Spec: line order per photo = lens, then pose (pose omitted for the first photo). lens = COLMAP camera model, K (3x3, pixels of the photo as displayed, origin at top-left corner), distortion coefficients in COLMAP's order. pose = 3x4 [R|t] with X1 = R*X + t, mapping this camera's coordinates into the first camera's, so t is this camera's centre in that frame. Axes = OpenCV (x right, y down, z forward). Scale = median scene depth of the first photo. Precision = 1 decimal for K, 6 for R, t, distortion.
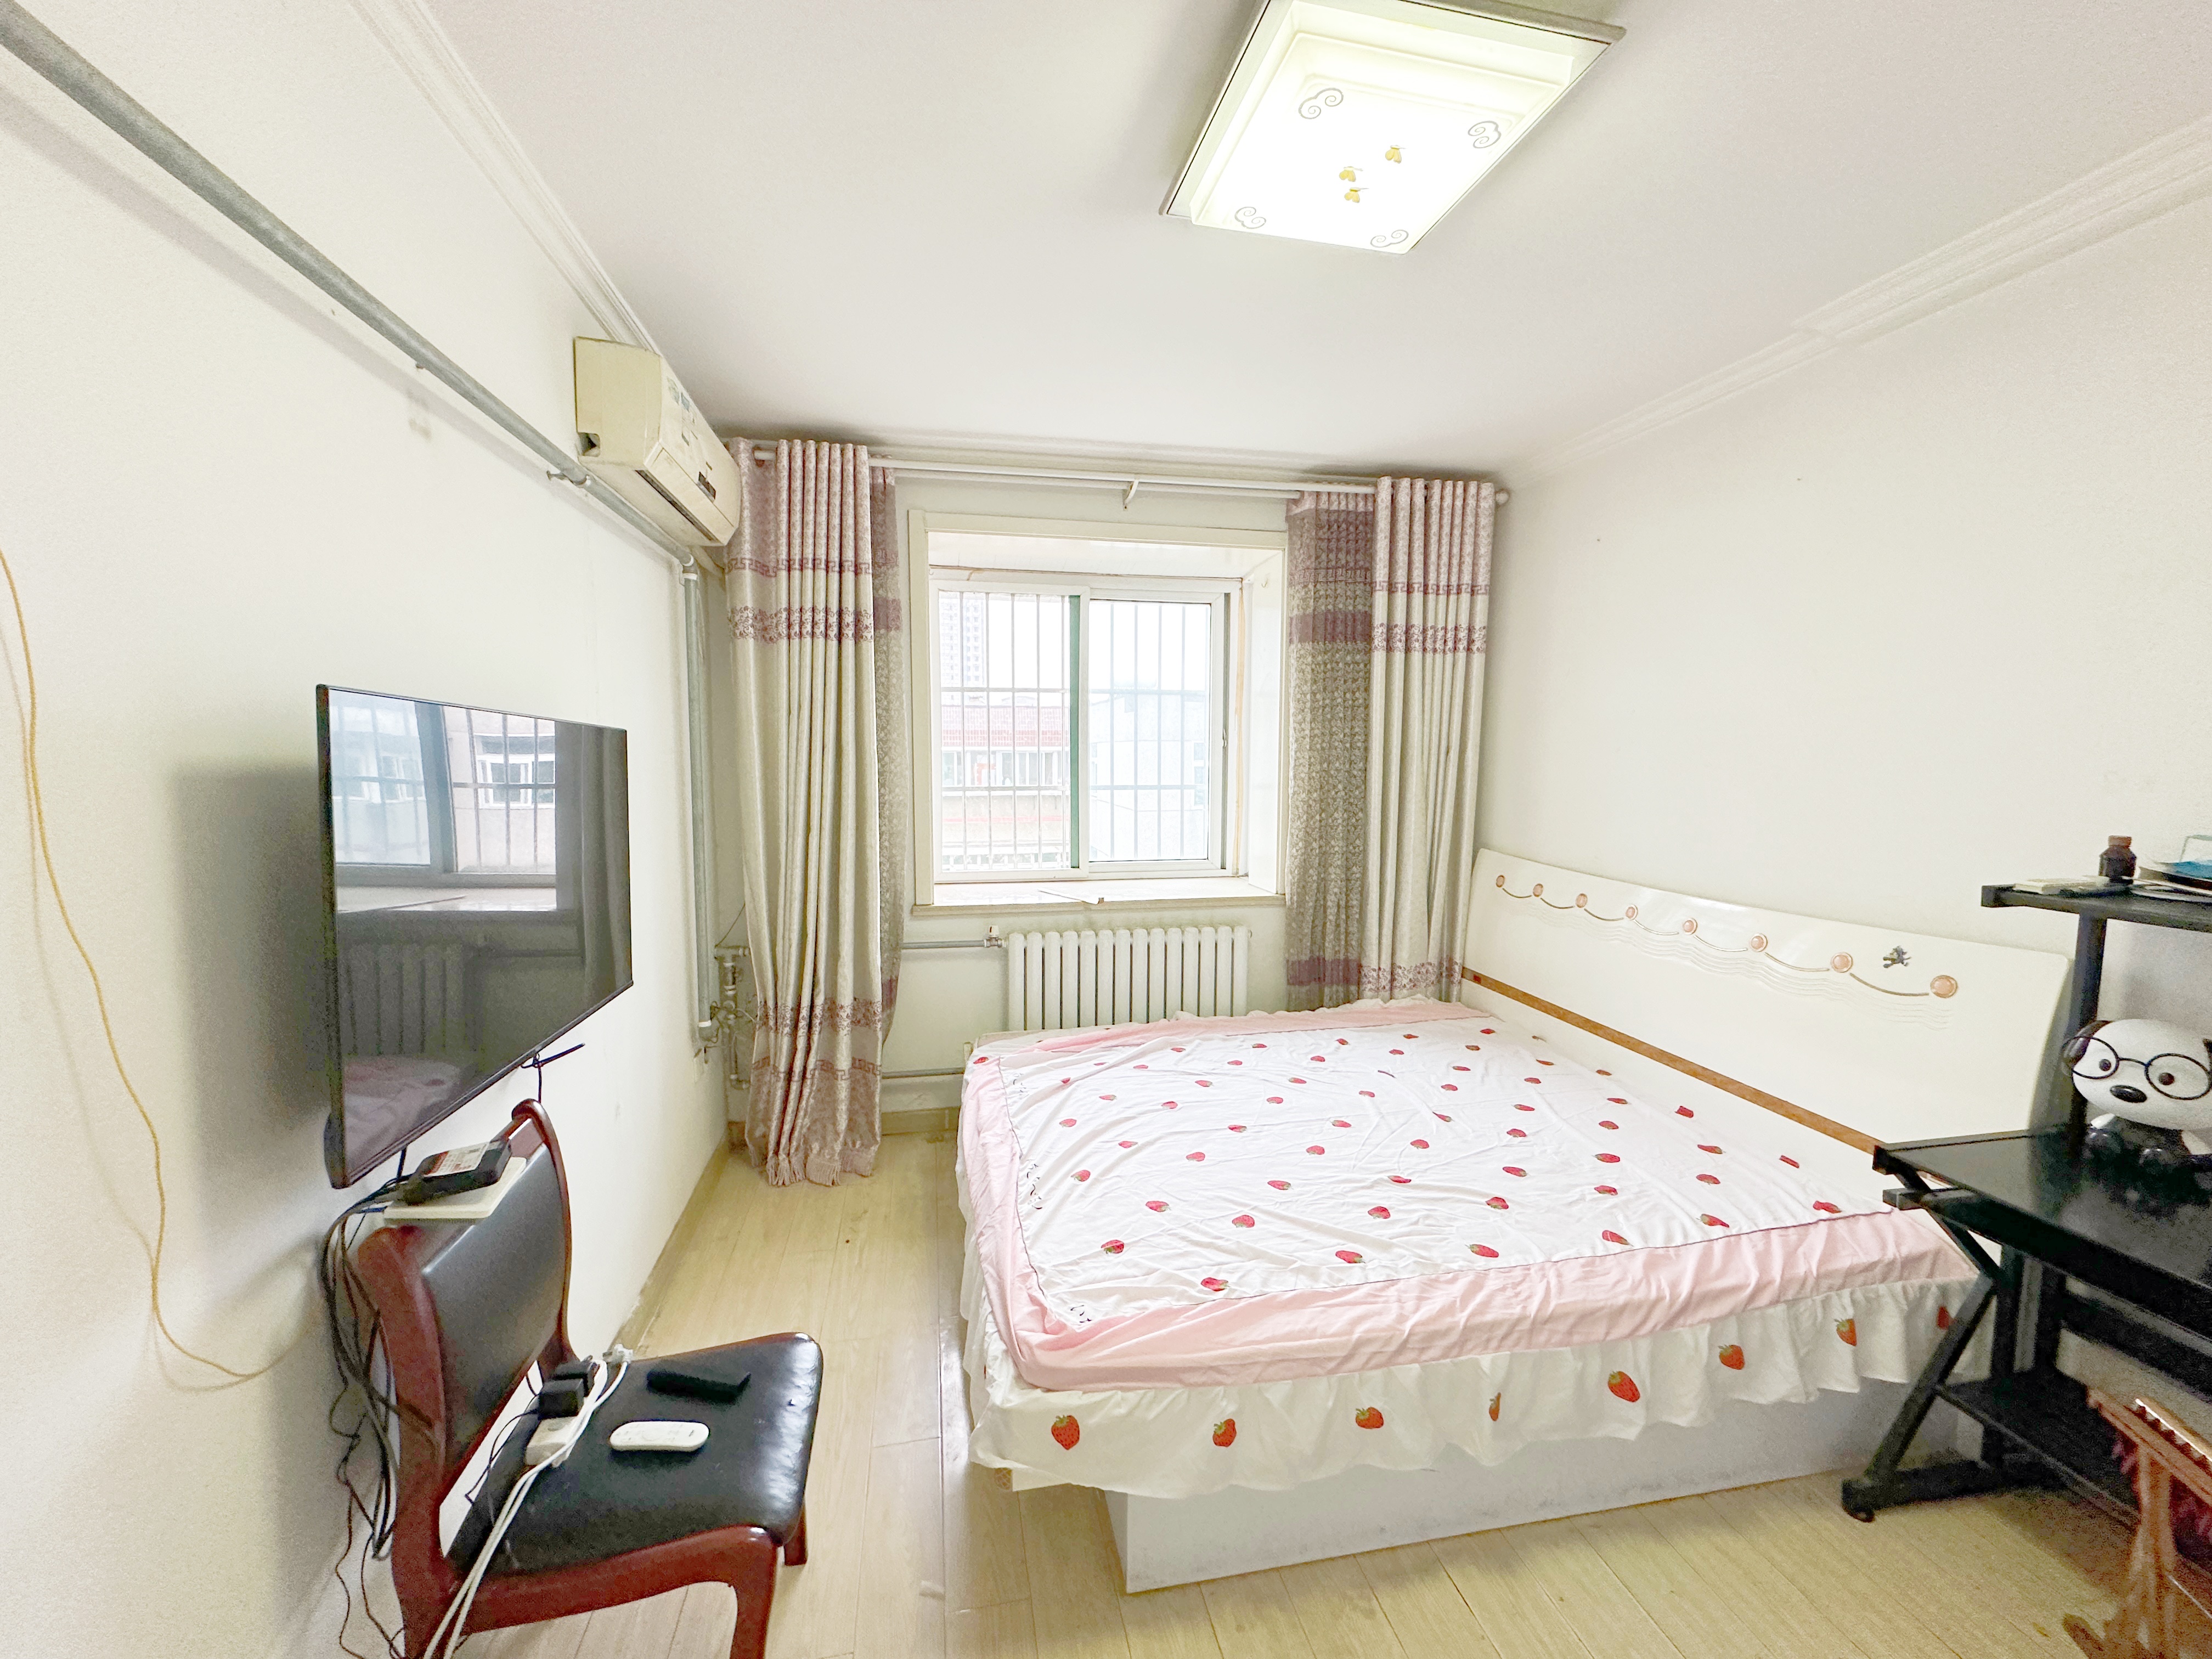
lens RADIAL K [[896.1, 0, 1101.9], [0, 896.1, 830.0], [0, 0, 1]] dist [-0.000783, -0.000055]
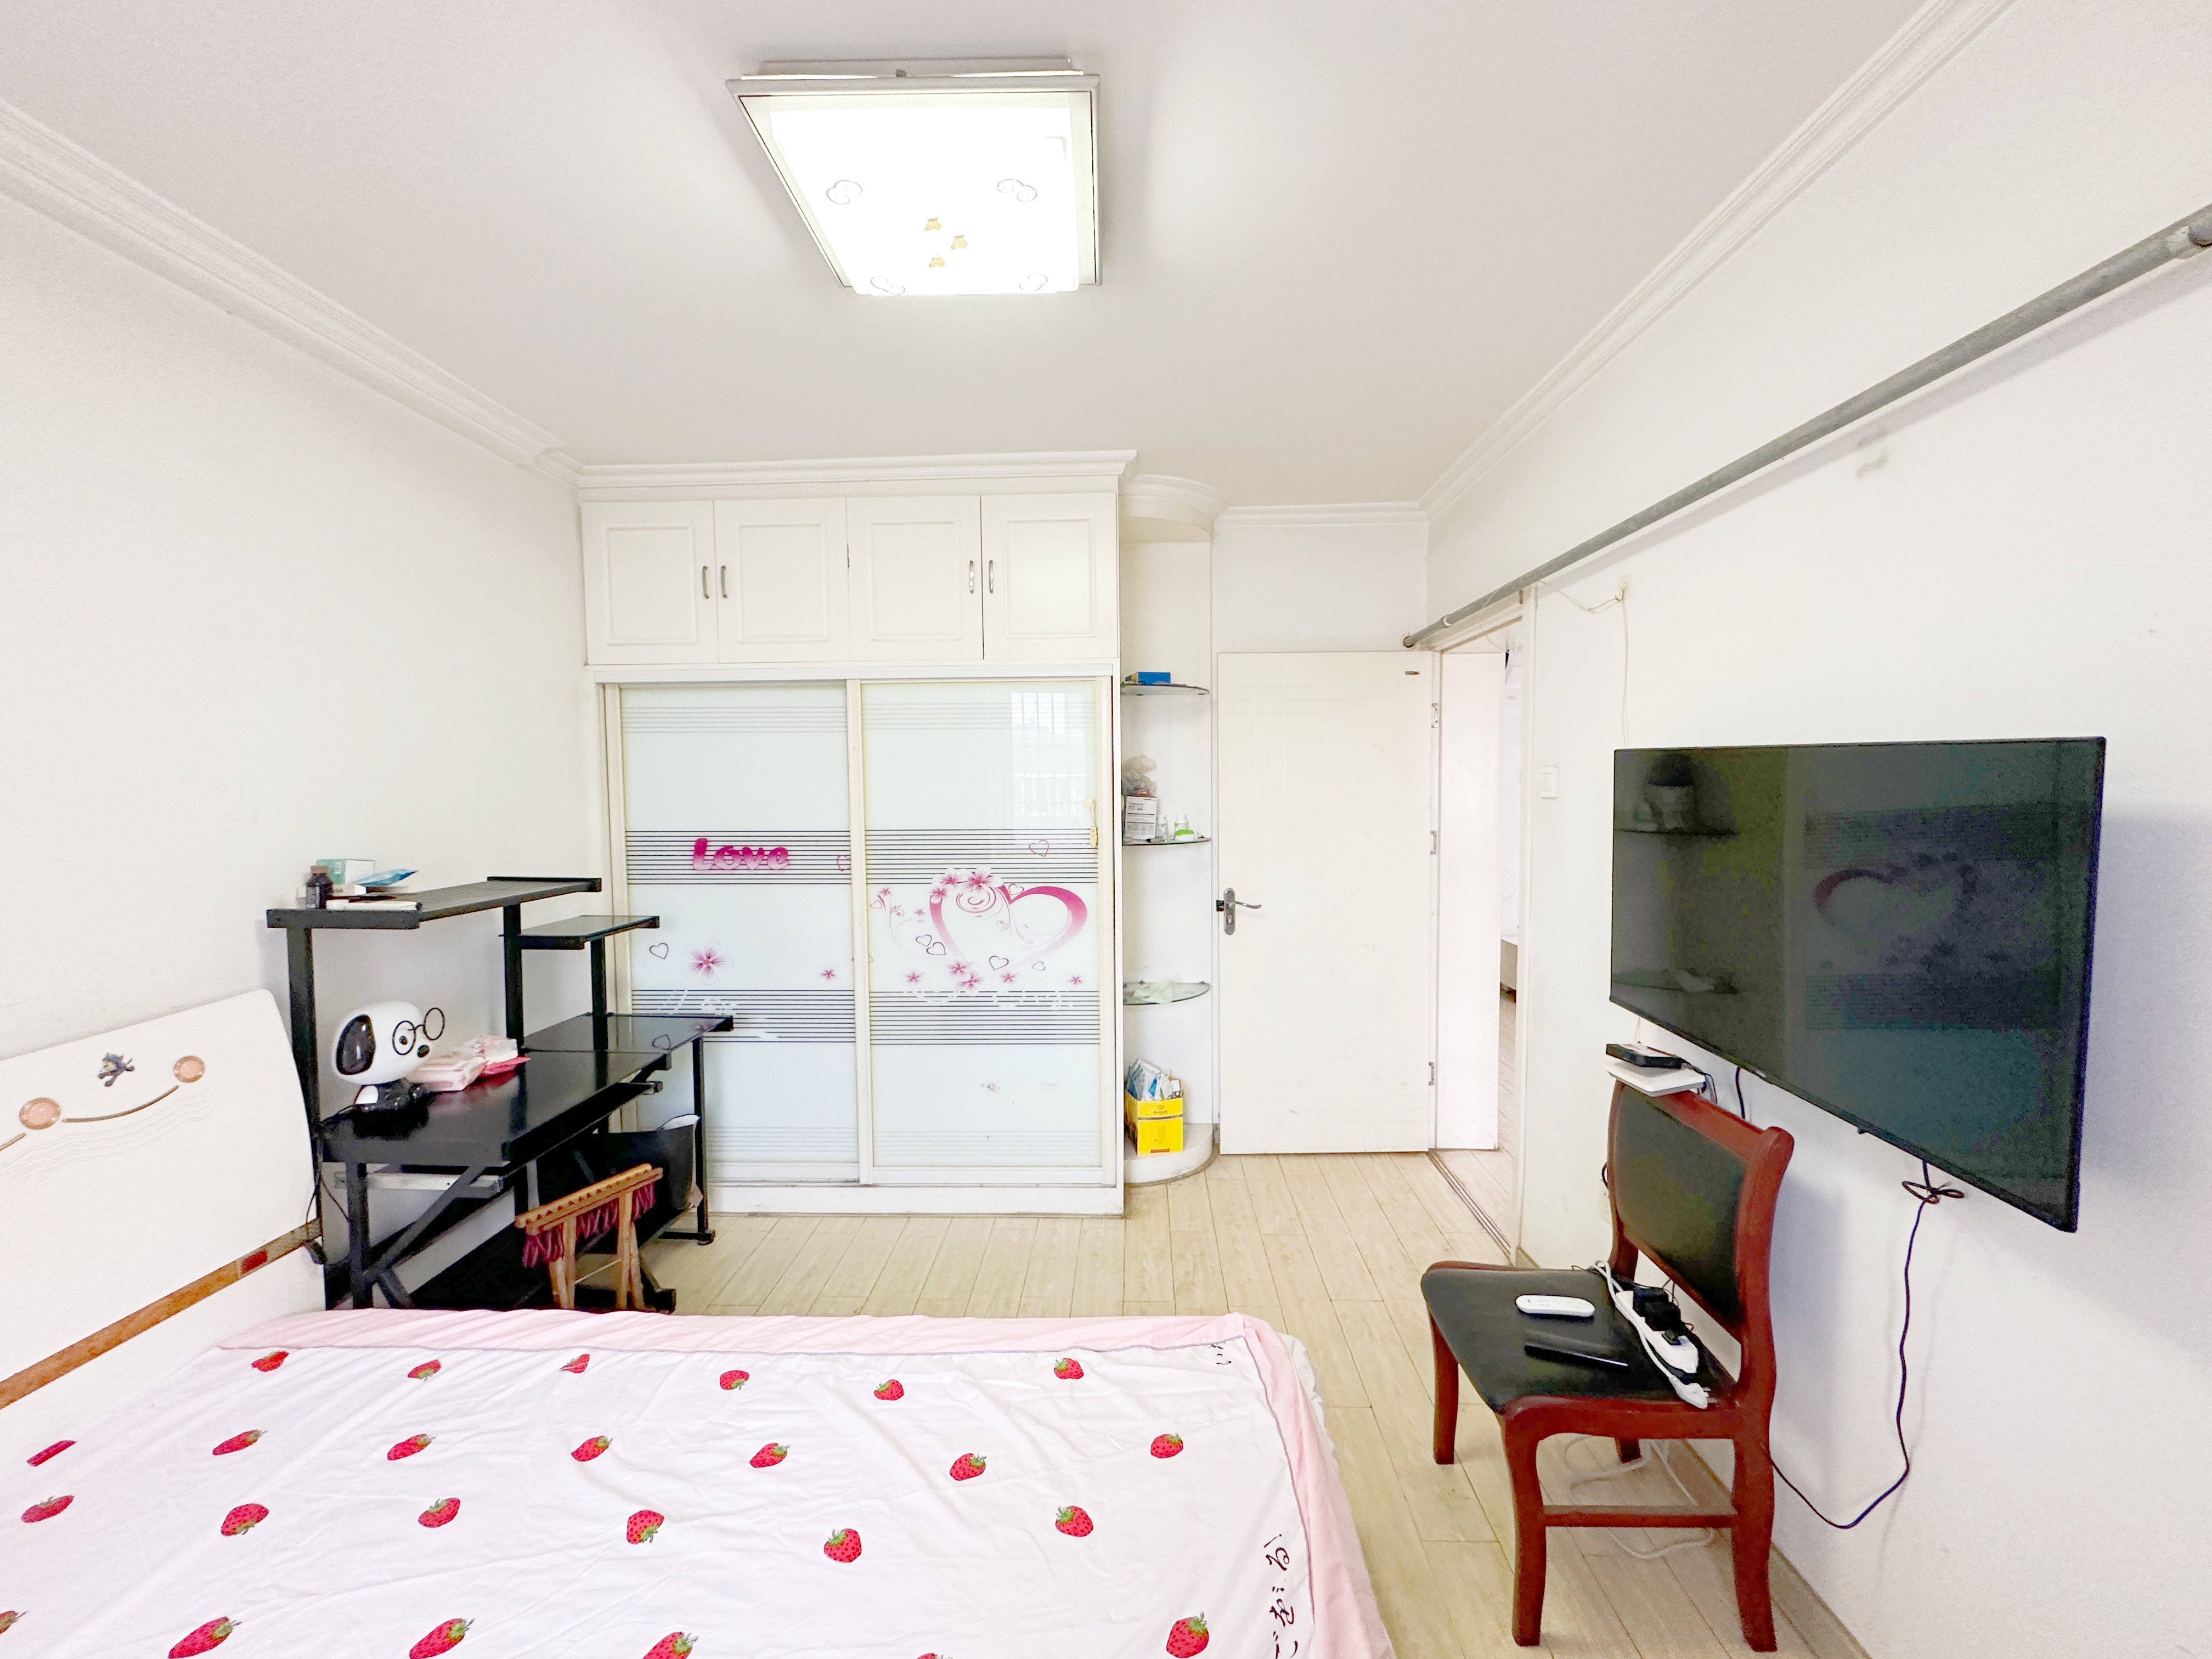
lens RADIAL K [[896.1, 0, 1101.9], [0, 896.1, 830.0], [0, 0, 1]] dist [-0.000783, -0.000055]
pose [[-0.972359, -0.004359, 0.233451, -0.096965], [0.028664, 0.990035, 0.137876, -0.137946], [-0.231726, 0.140756, -0.962544, 1.532858]]
